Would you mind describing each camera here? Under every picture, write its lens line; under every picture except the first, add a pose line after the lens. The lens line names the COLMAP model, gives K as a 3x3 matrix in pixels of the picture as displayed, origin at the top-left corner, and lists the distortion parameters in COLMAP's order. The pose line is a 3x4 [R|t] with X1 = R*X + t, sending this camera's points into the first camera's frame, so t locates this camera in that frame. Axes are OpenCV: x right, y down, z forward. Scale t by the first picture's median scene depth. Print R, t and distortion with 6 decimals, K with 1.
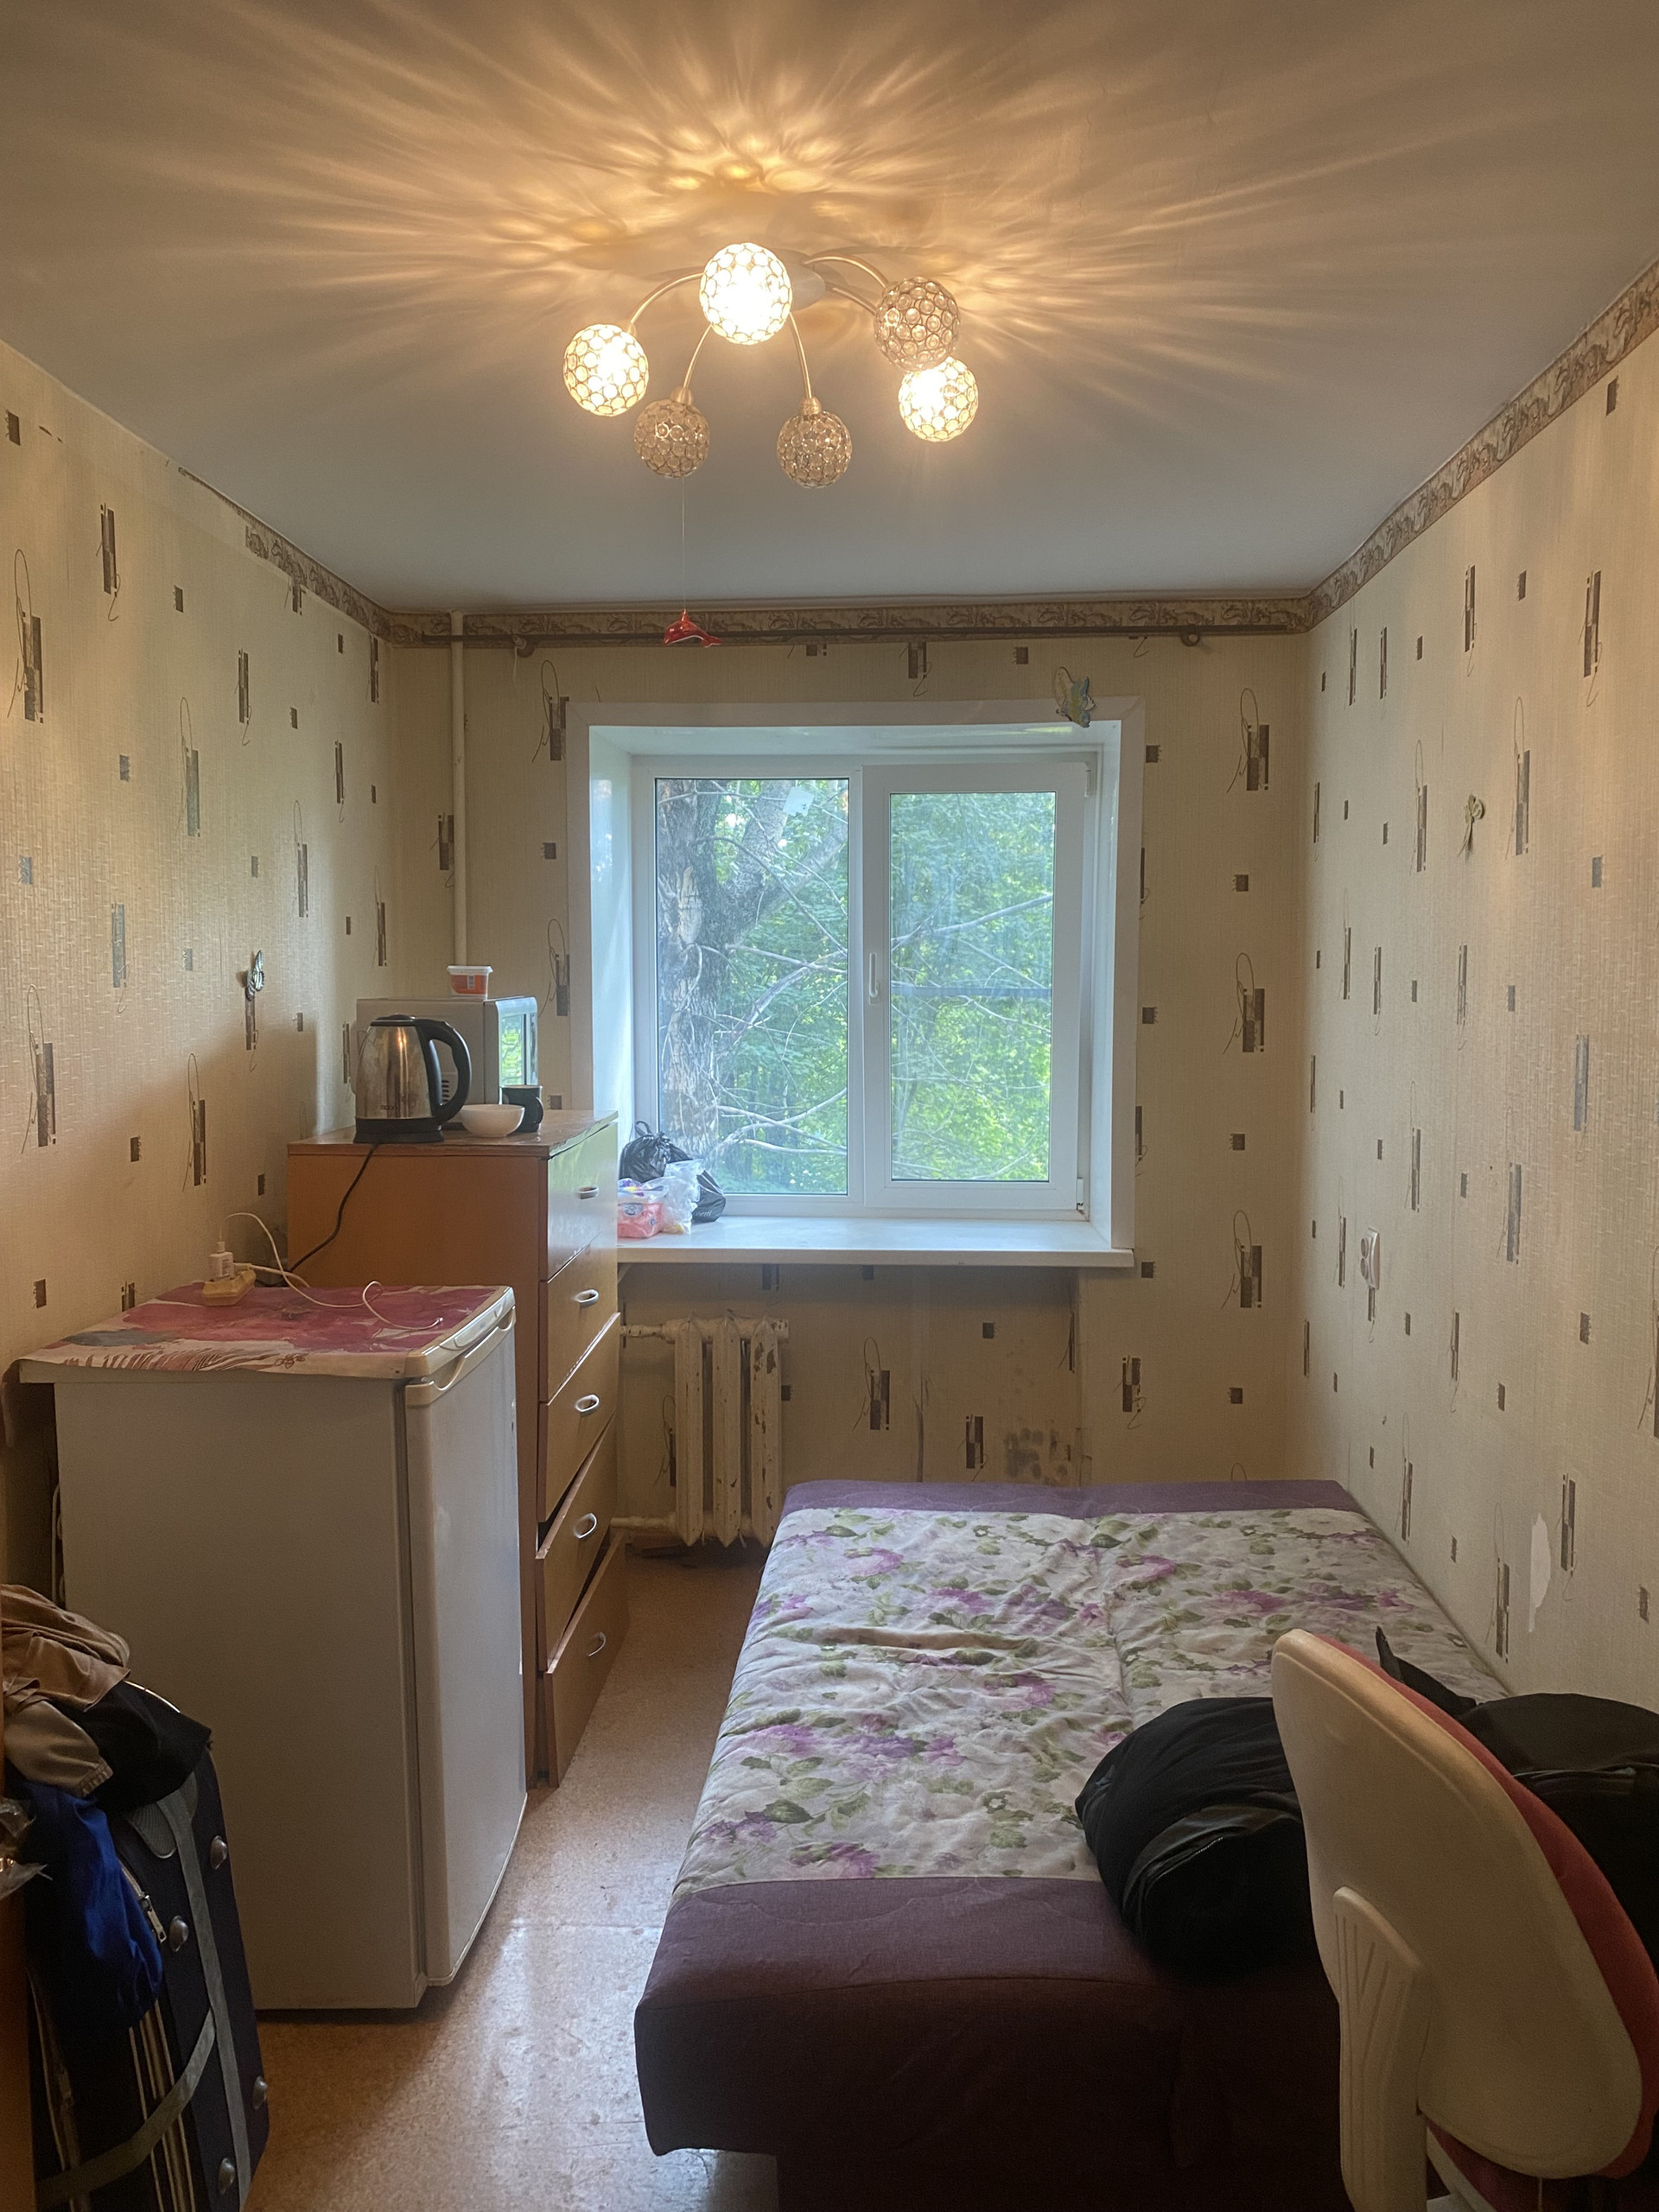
lens RADIAL K [[1665.7, 0, 832.8], [0, 1665.7, 1097.2], [0, 0, 1]] dist [-0.003102, 0.002003]
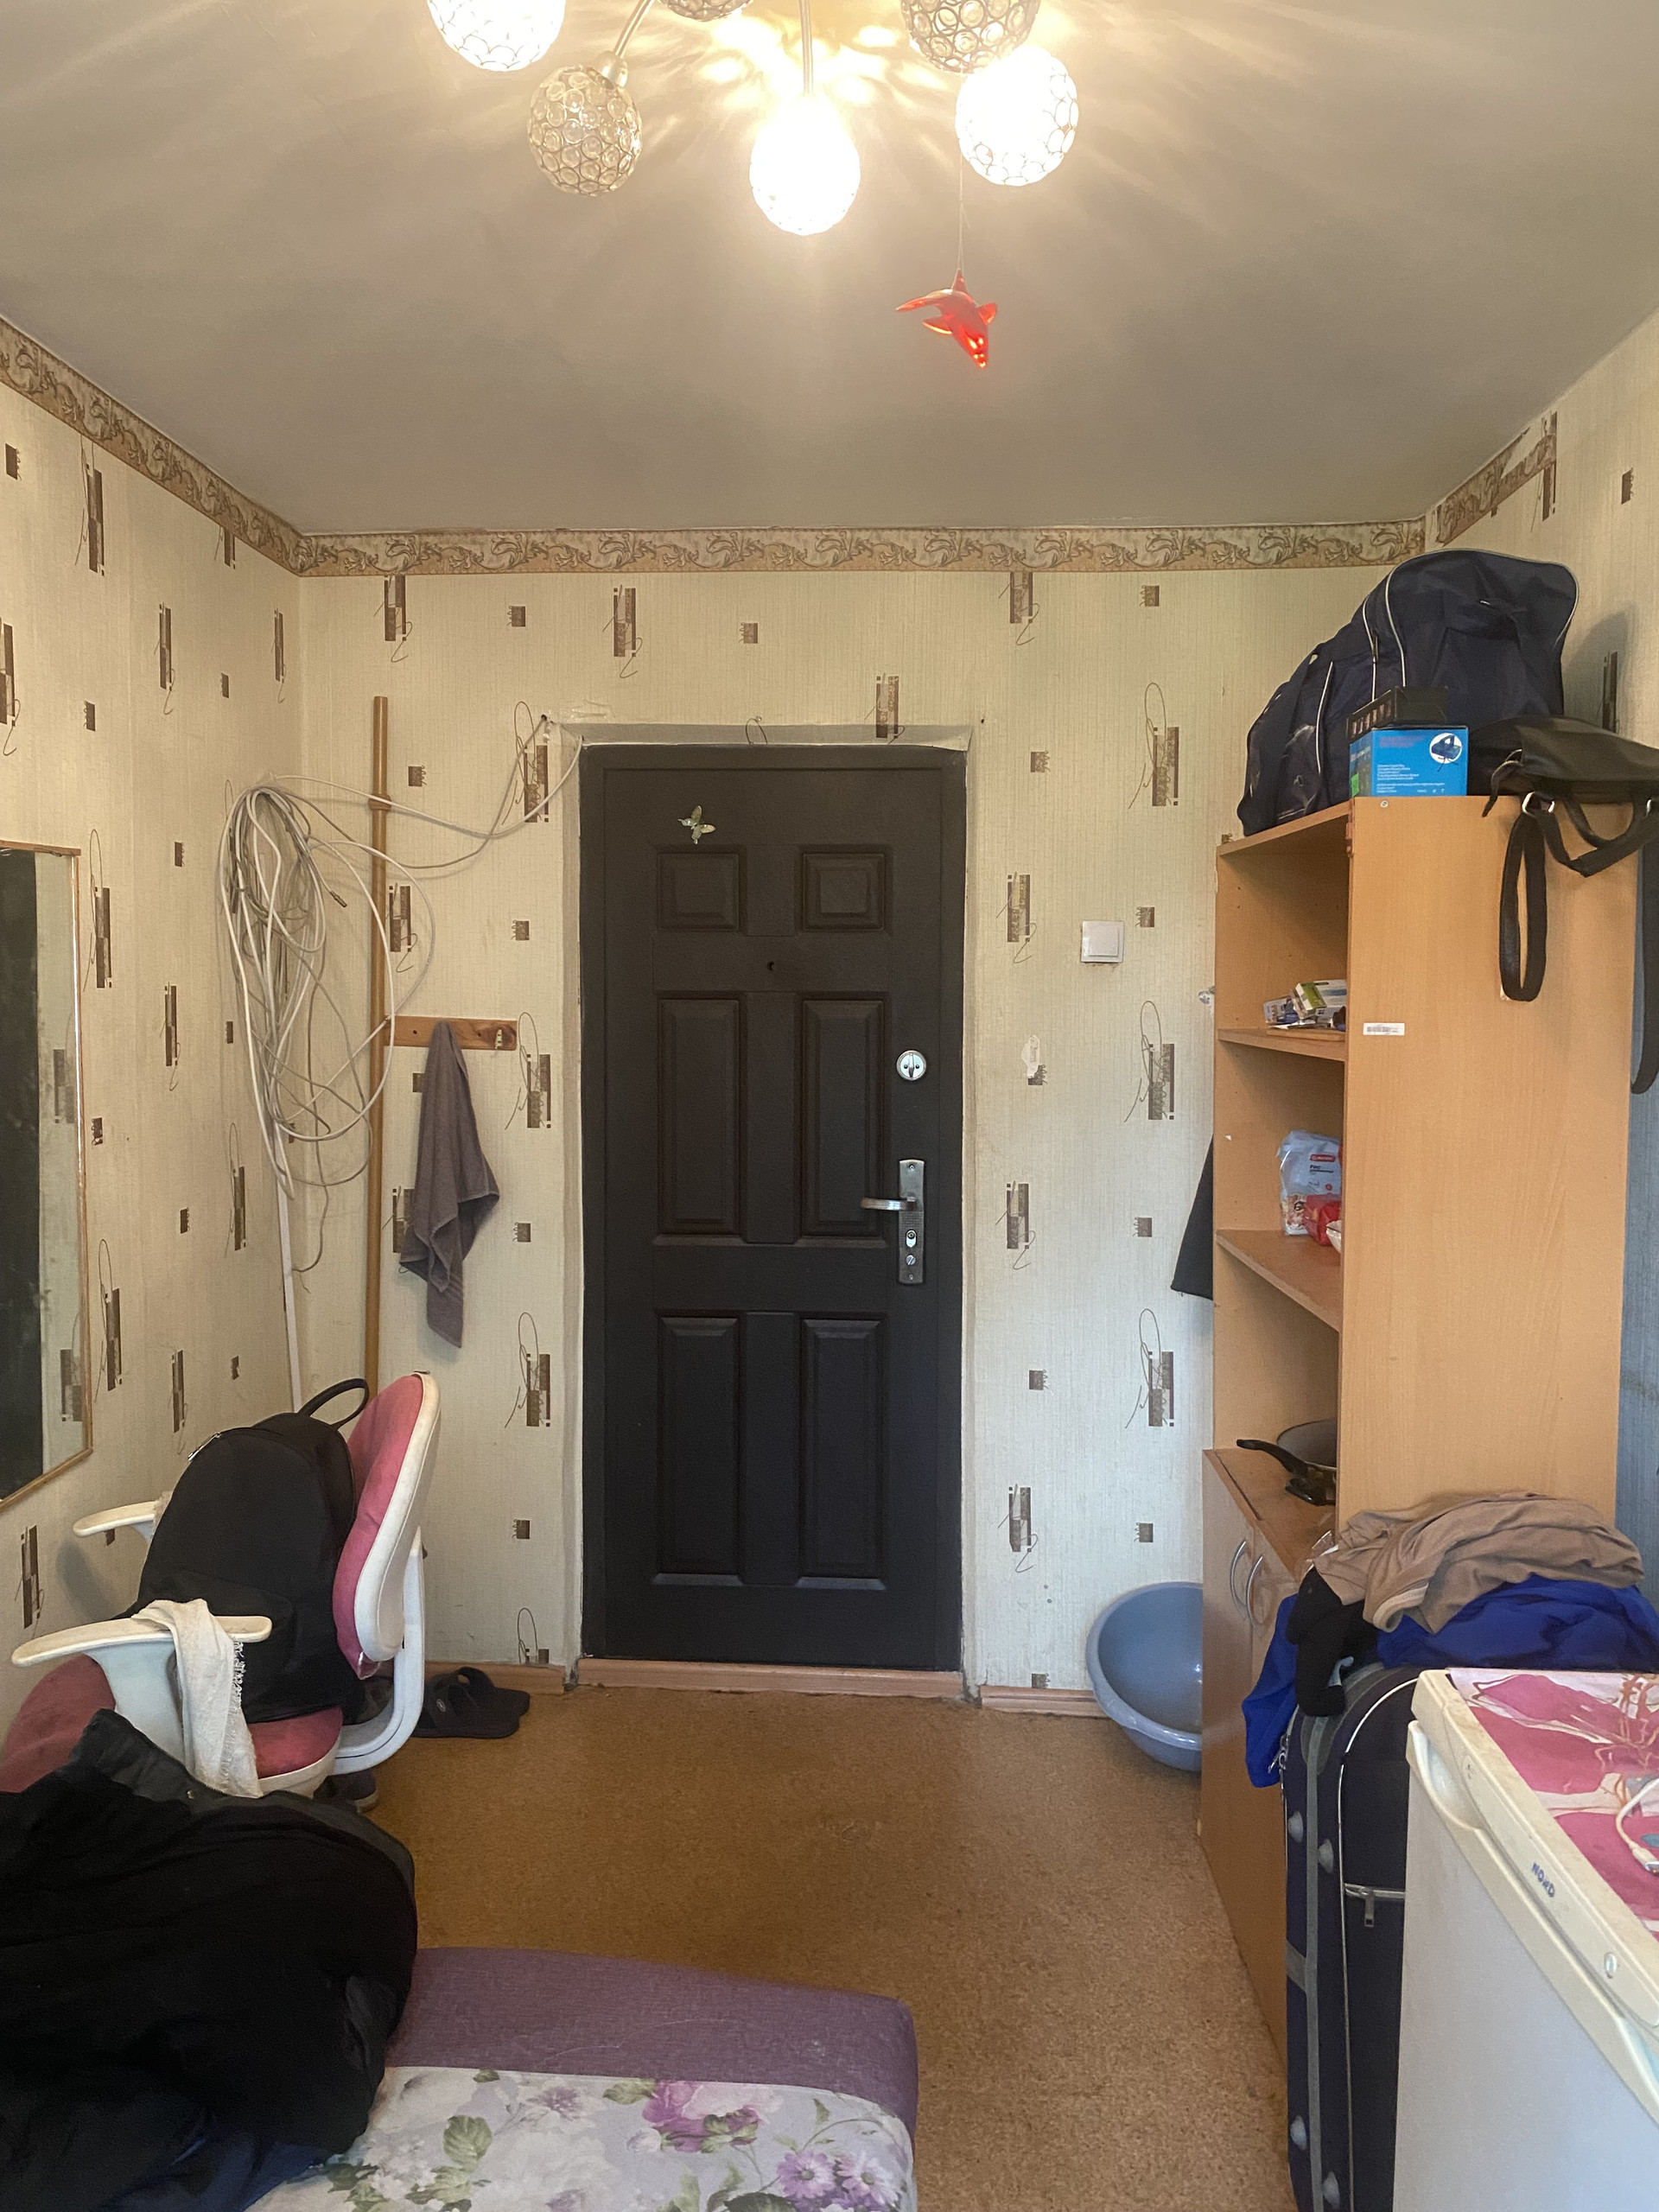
lens RADIAL K [[1665.7, 0, 832.8], [0, 1665.7, 1097.2], [0, 0, 1]] dist [-0.003102, 0.002003]
pose [[-0.999874, -0.001064, -0.015814, -0.048946], [-0.003411, 0.988808, 0.149151, -0.138742], [0.015478, 0.149187, -0.988688, 1.749982]]
